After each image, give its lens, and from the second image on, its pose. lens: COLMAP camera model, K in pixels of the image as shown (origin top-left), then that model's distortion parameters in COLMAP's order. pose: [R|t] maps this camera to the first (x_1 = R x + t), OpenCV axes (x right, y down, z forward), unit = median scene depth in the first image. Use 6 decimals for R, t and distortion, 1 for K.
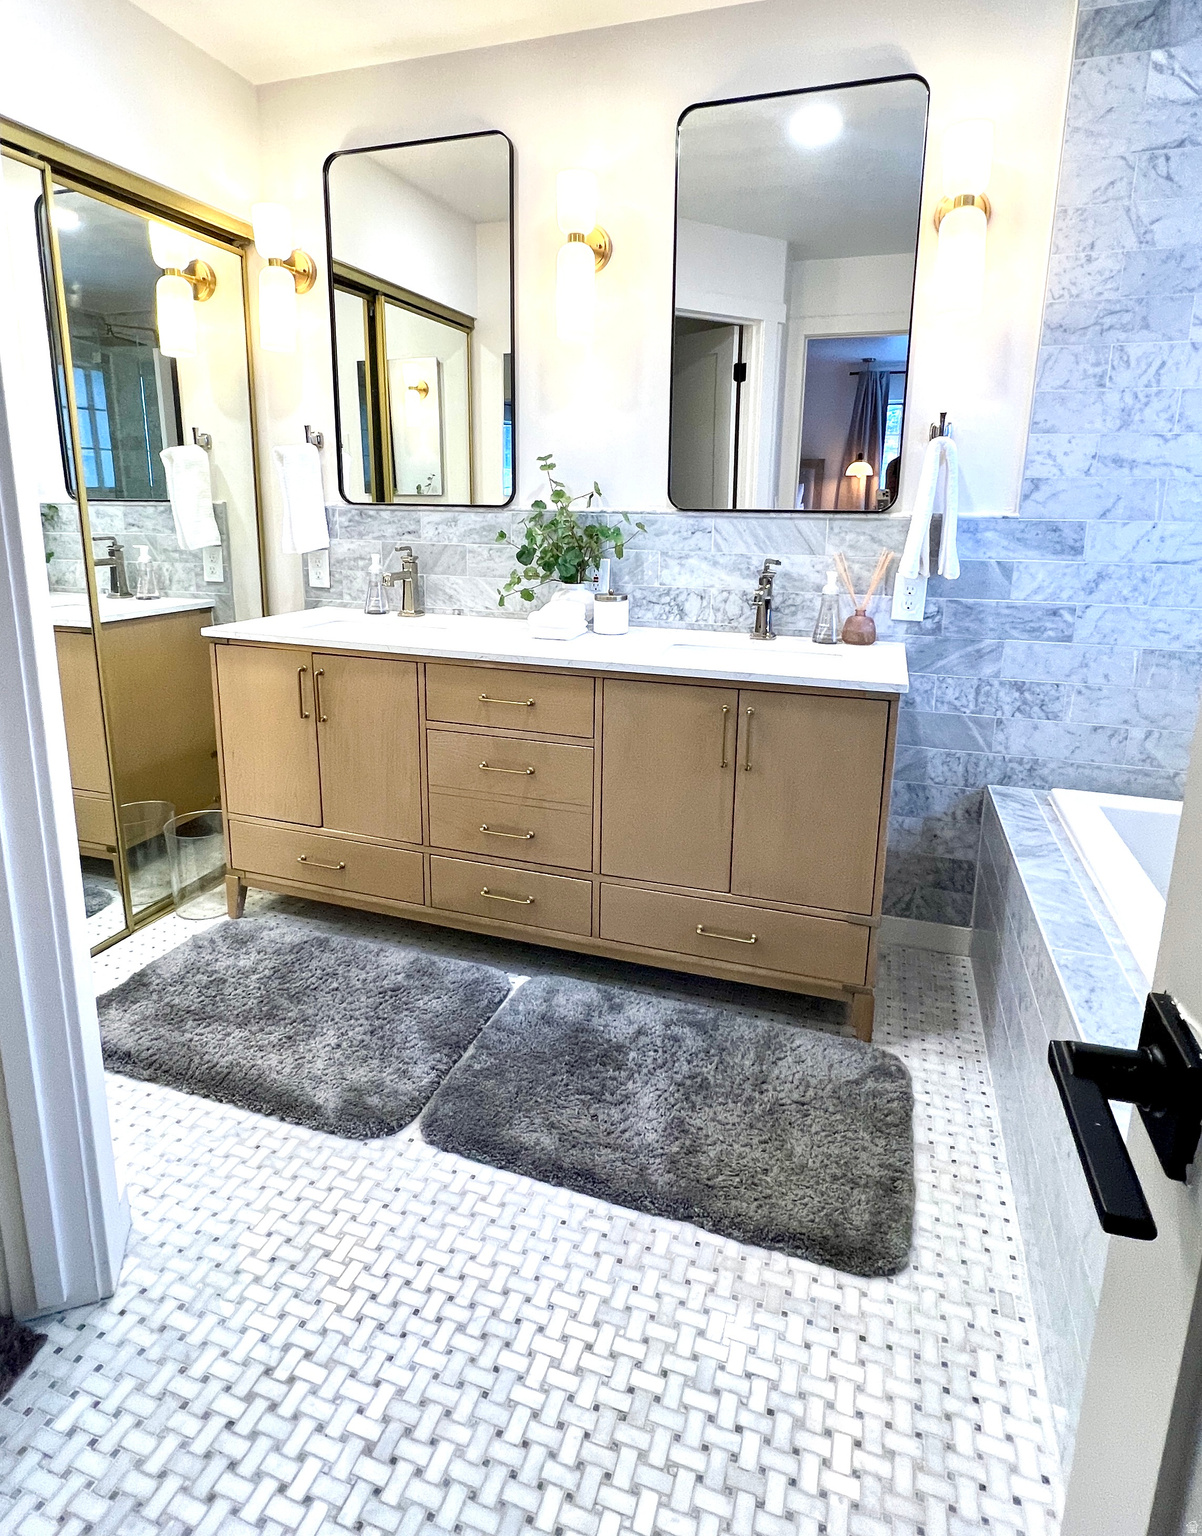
lens RADIAL K [[842.6, 0, 595.8], [0, 842.6, 674.5], [0, 0, 1]] dist [-0.002856, 0.003073]
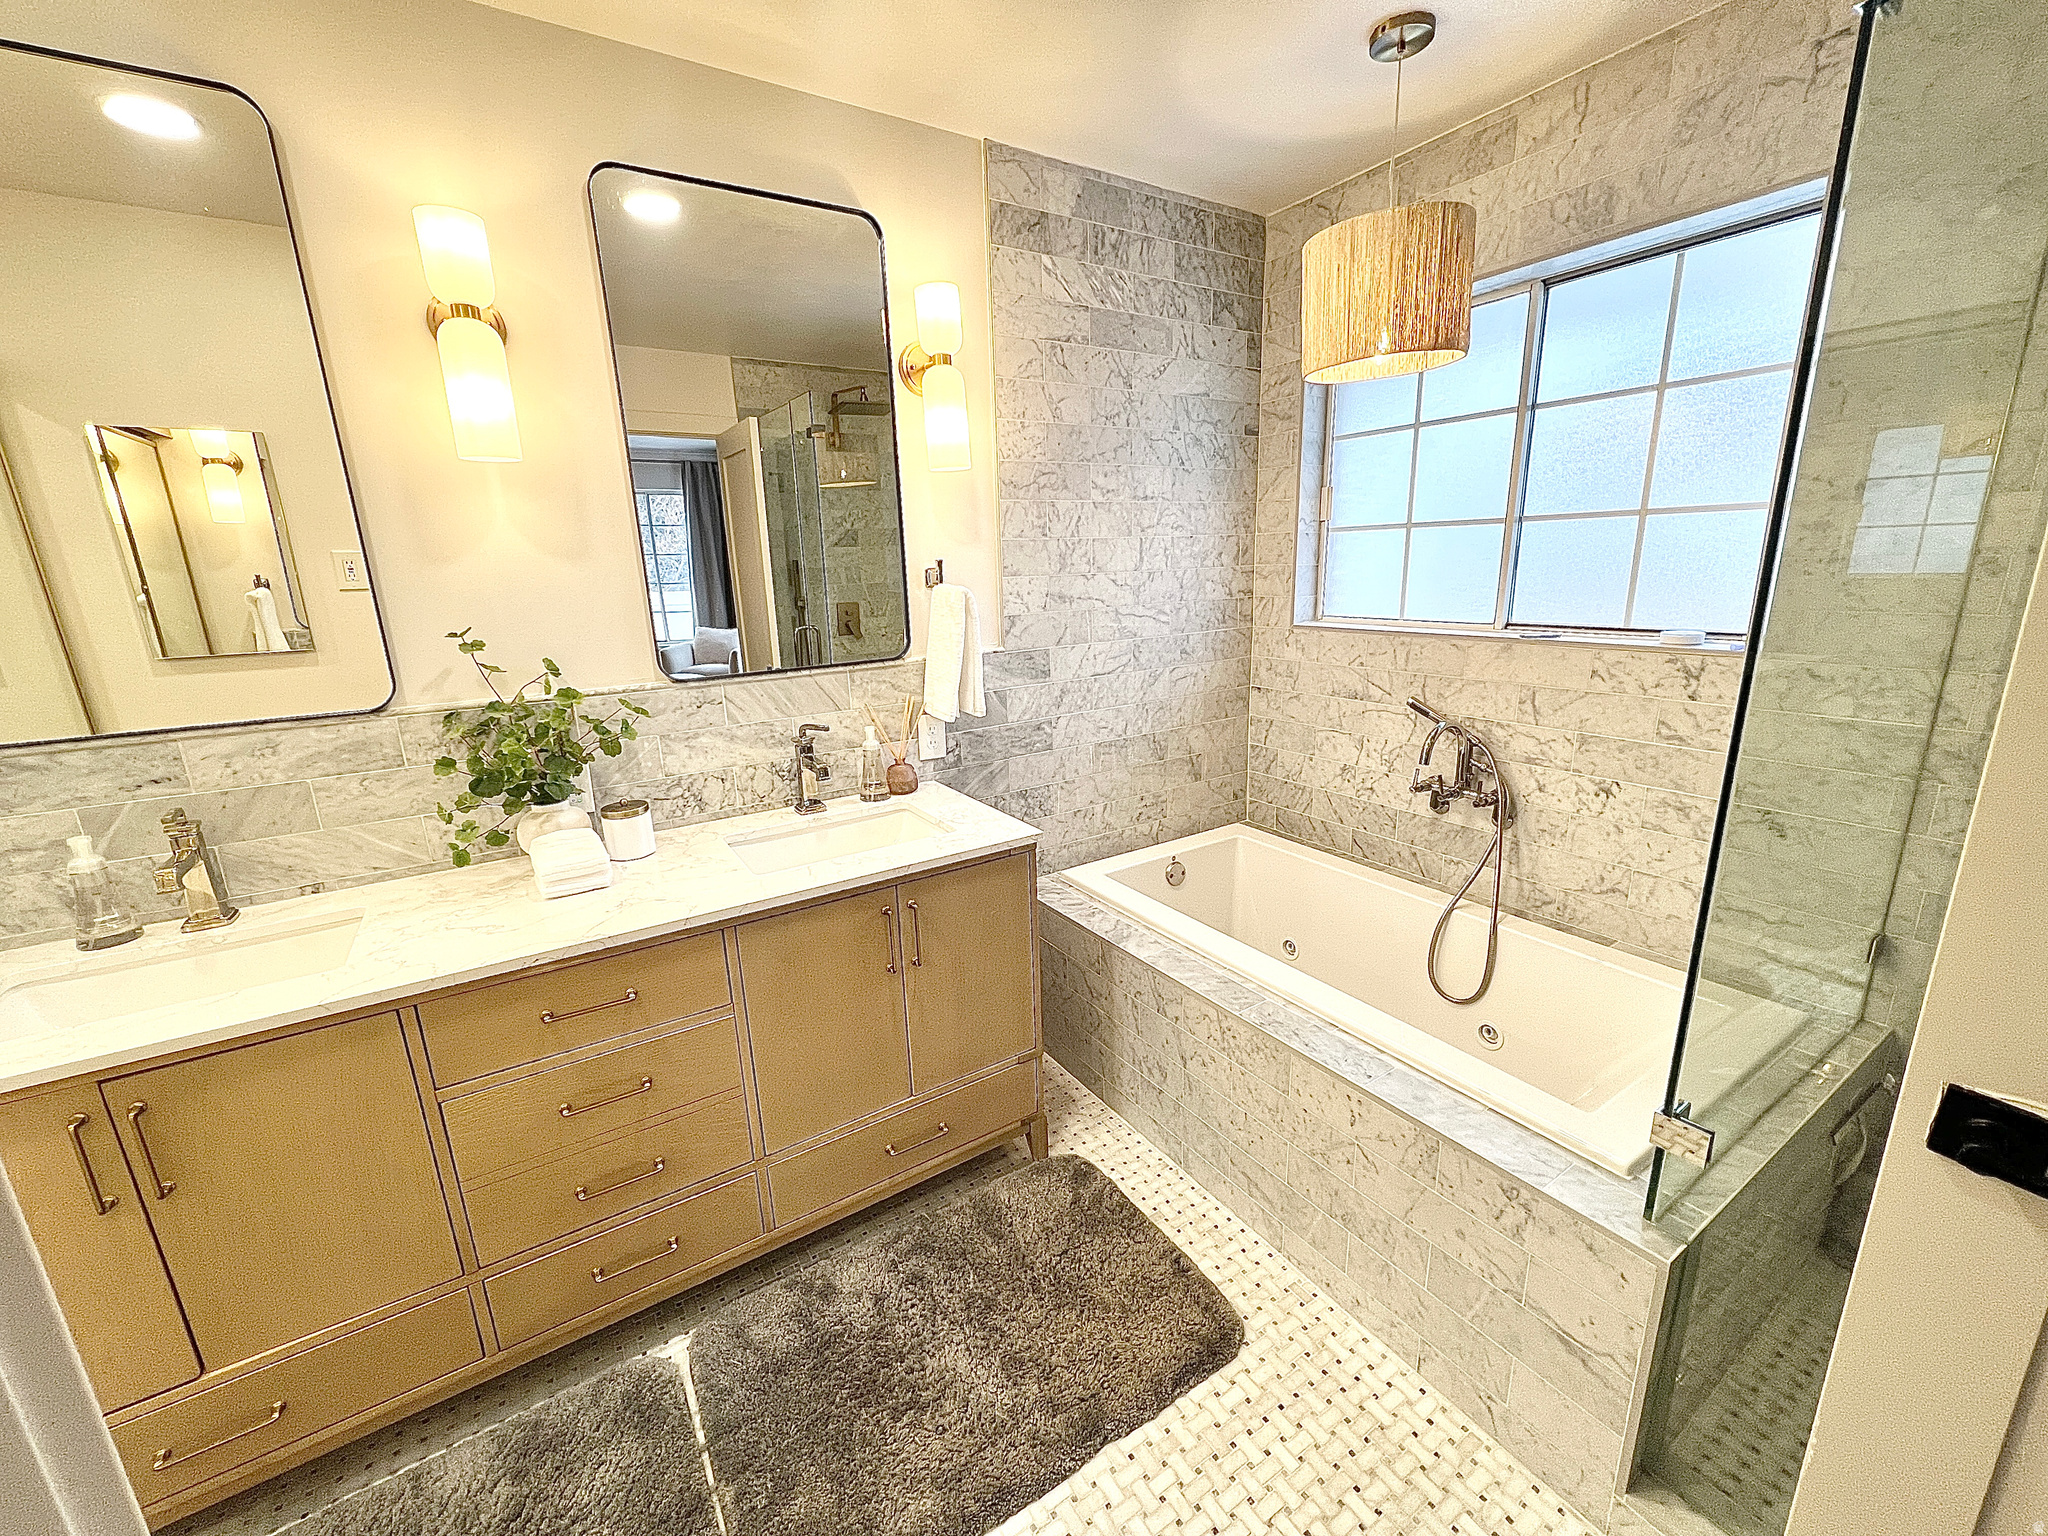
lens RADIAL K [[816.4, 0, 1024.0], [0, 816.4, 768.0], [0, 0, 1]] dist [0.002255, 0.000081]
pose [[0.631396, -0.225032, 0.742092, -0.328654], [0.195508, 0.972250, 0.128481, -0.171605], [-0.750411, 0.063963, 0.657870, 0.278252]]
